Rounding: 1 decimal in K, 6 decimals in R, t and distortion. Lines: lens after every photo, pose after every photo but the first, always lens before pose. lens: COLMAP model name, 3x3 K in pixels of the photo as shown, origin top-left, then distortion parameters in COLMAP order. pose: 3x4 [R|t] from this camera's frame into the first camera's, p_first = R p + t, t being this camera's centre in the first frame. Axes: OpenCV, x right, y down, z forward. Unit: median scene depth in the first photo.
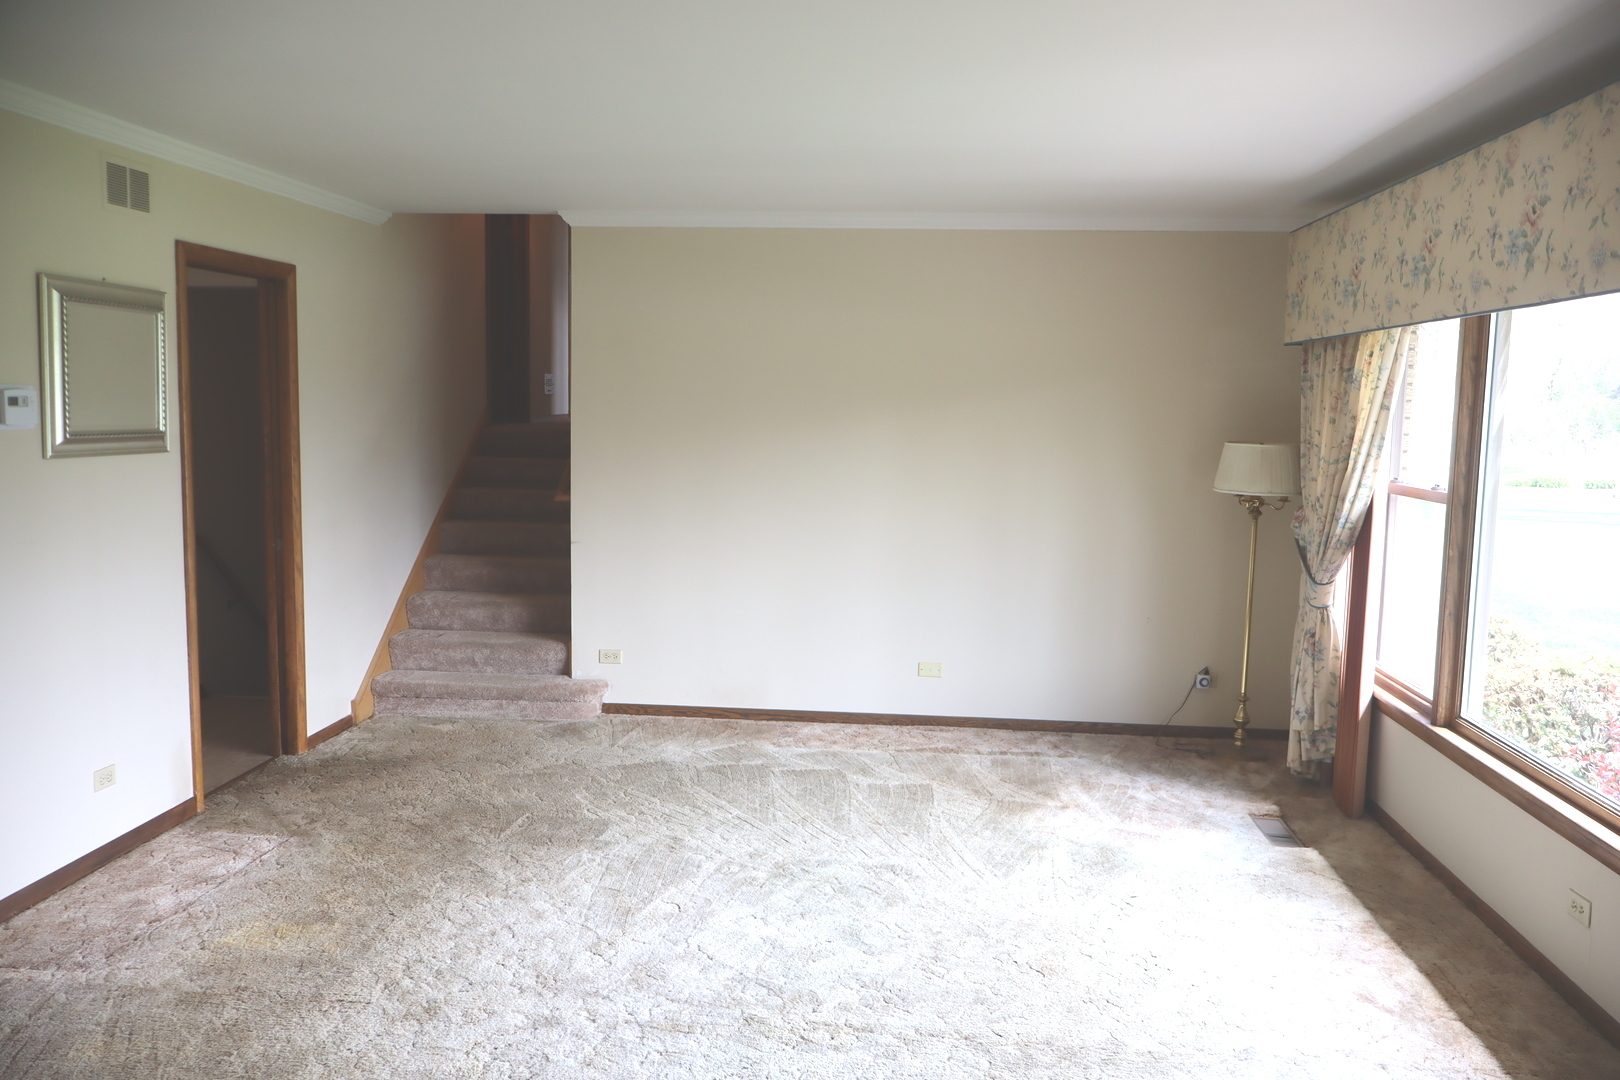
lens RADIAL K [[1350.8, 0, 817.6], [0, 1350.8, 545.2], [0, 0, 1]] dist [-0.007535, 0.016155]
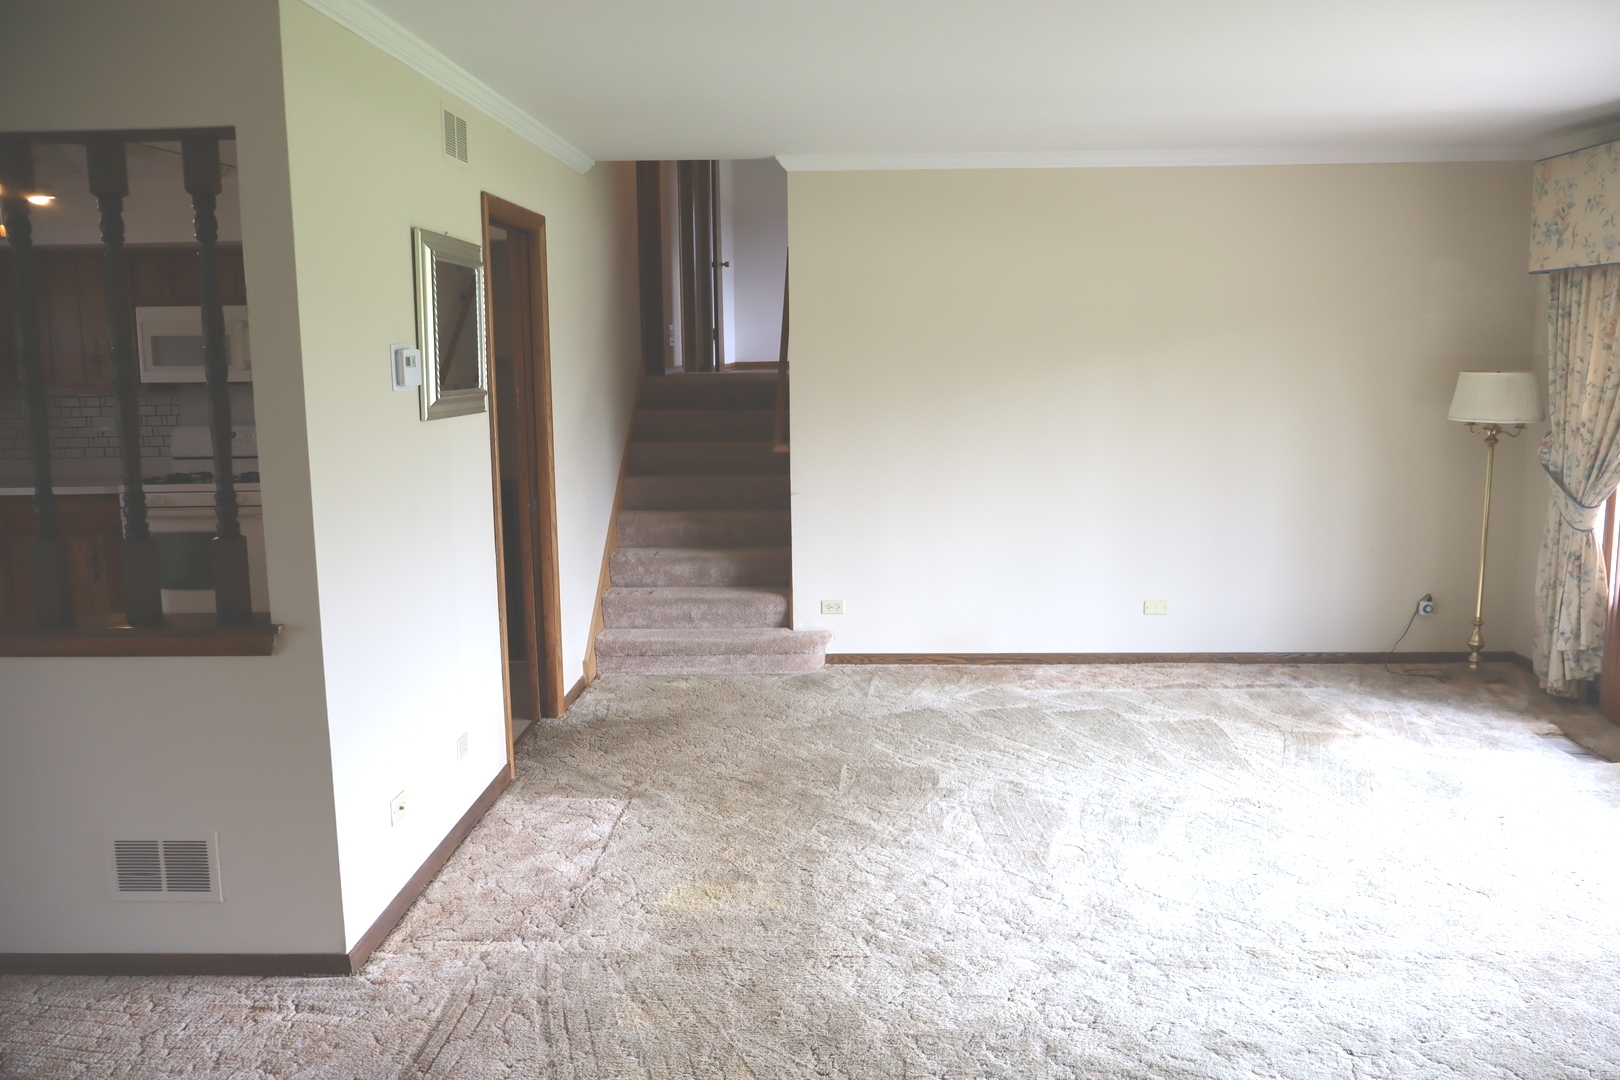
lens RADIAL K [[1350.8, 0, 818.1], [0, 1350.8, 537.9], [0, 0, 1]] dist [-0.007535, 0.016155]
pose [[0.997771, -0.035955, 0.056207, -0.281181], [0.034100, 0.998852, 0.033633, -0.002549], [-0.057352, -0.031642, 0.997852, 0.013109]]
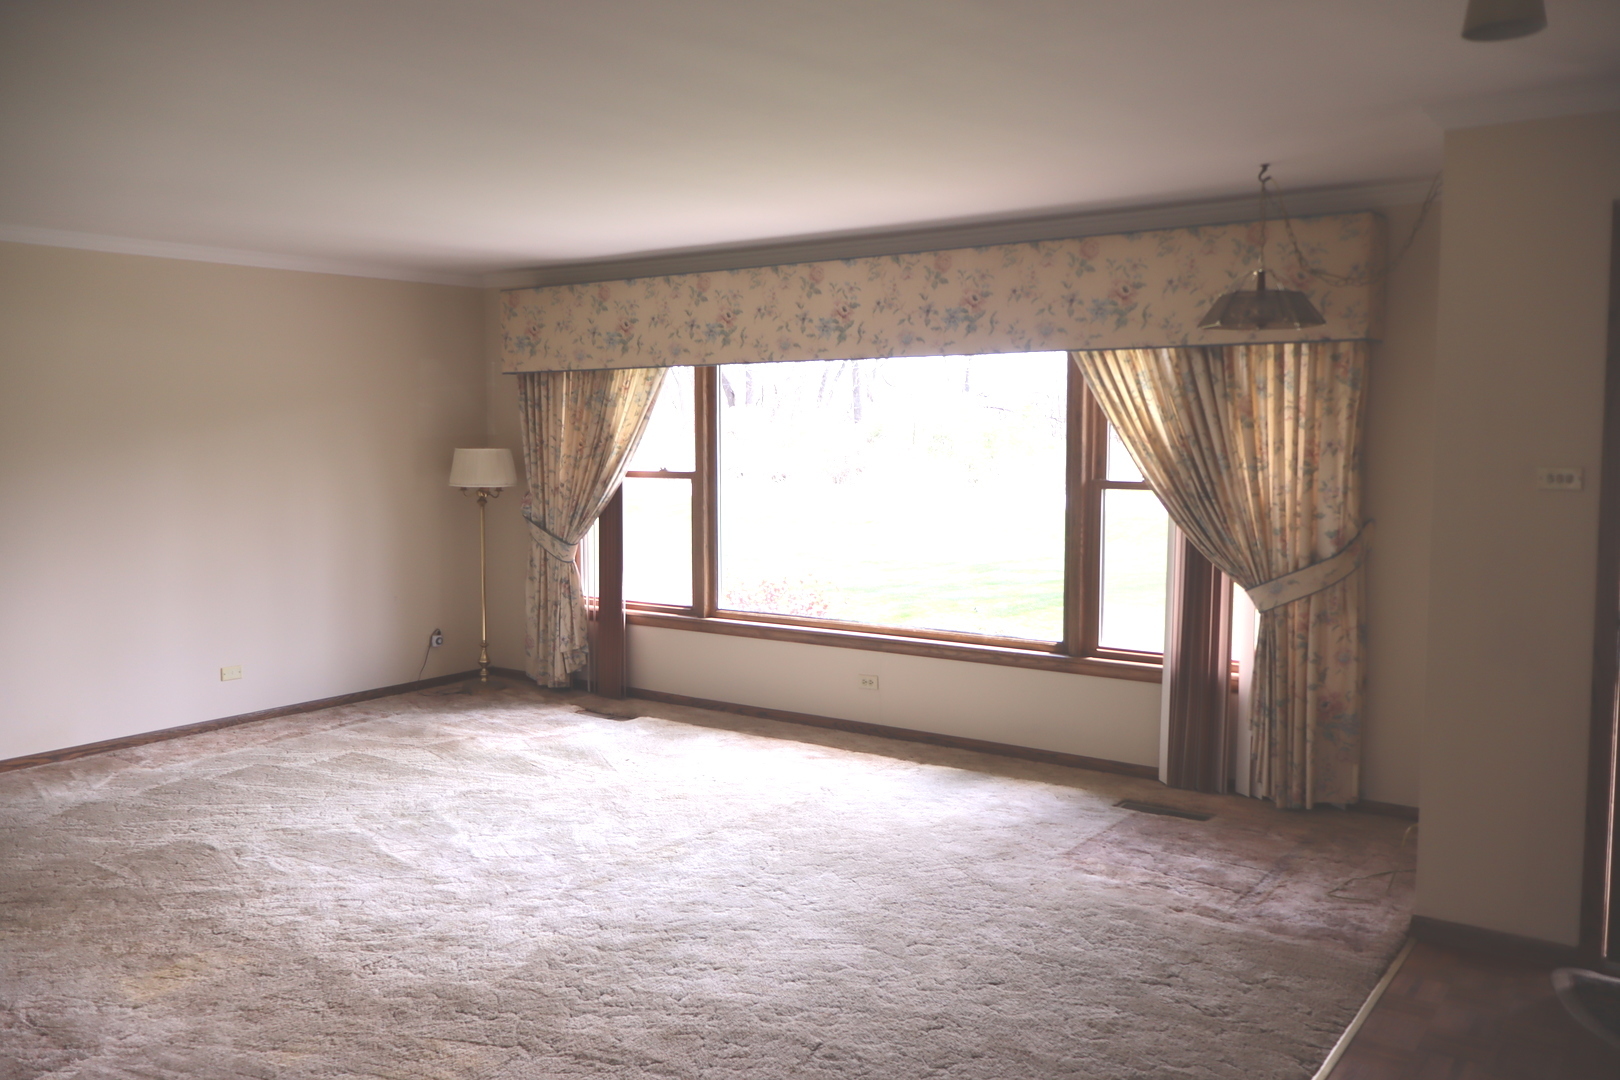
lens RADIAL K [[1350.8, 0, 810.7], [0, 1350.8, 540.9], [0, 0, 1]] dist [-0.007535, 0.016155]
pose [[0.509399, -0.095326, 0.855234, -0.739070], [0.108361, 0.993040, 0.046143, -0.013746], [-0.853680, 0.069168, 0.516184, 0.063338]]
